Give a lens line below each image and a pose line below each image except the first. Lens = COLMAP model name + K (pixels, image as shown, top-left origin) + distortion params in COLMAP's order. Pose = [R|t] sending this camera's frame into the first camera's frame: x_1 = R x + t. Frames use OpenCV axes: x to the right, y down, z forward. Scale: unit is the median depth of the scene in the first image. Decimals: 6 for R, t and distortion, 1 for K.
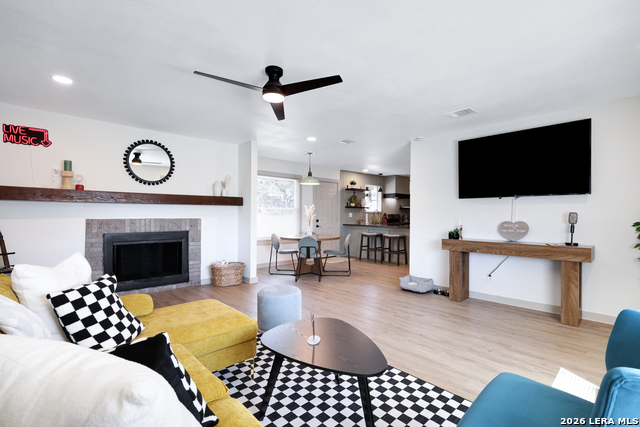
lens RADIAL K [[295.7, 0, 327.9], [0, 295.7, 215.2], [0, 0, 1]] dist [0.003982, -0.000839]
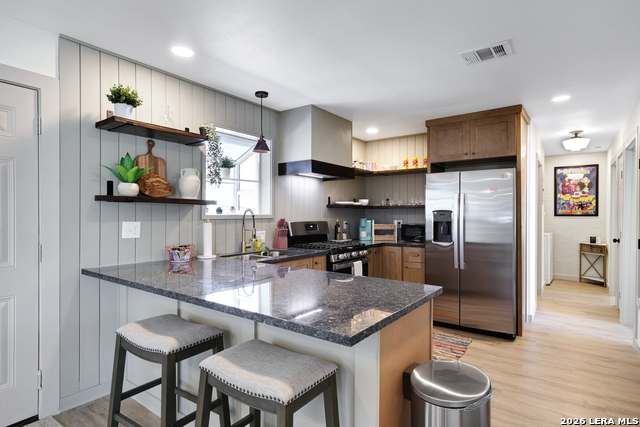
lens RADIAL K [[348.3, 0, 325.0], [0, 348.3, 215.4], [0, 0, 1]] dist [0.006285, -0.002589]
pose [[0.982361, -0.005434, 0.186916, 0.339634], [0.005817, 0.999982, -0.001499, -0.021206], [-0.186904, 0.002559, 0.982375, 1.228470]]
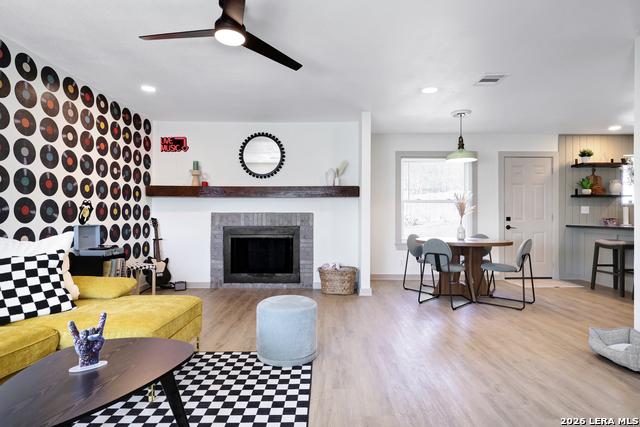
lens RADIAL K [[348.3, 0, 325.8], [0, 348.3, 214.3], [0, 0, 1]] dist [0.006285, -0.002589]
pose [[0.728729, -0.012072, -0.684696, 0.319644], [0.001314, 0.999867, -0.016231, 0.034095], [0.684801, 0.010928, 0.728648, 0.287915]]
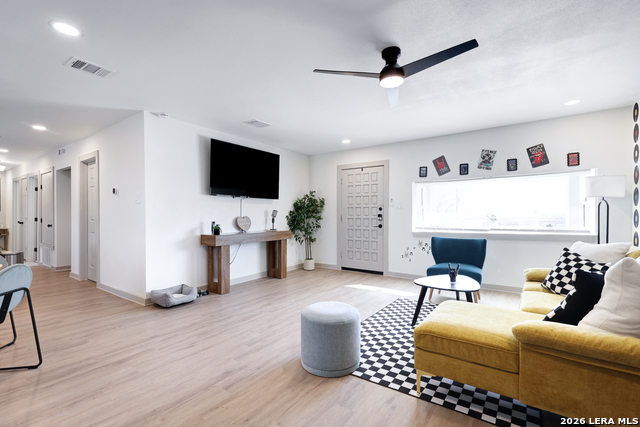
lens RADIAL K [[295.7, 0, 320.2], [0, 295.7, 217.0], [0, 0, 1]] dist [0.003982, -0.000839]
pose [[-0.190488, -0.008236, 0.981655, -0.570847], [0.003603, 0.999952, 0.009088, 0.010042], [-0.981683, 0.005268, -0.190449, 0.757434]]
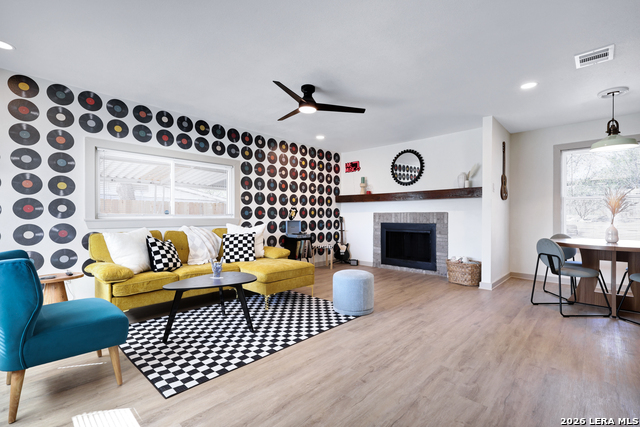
lens RADIAL K [[295.7, 0, 325.6], [0, 295.7, 215.0], [0, 0, 1]] dist [0.003982, -0.000839]
pose [[0.066775, -0.009086, -0.997727, 0.584552], [-0.002828, 0.999953, -0.009296, 0.033336], [0.997764, 0.003442, 0.066746, 0.539842]]
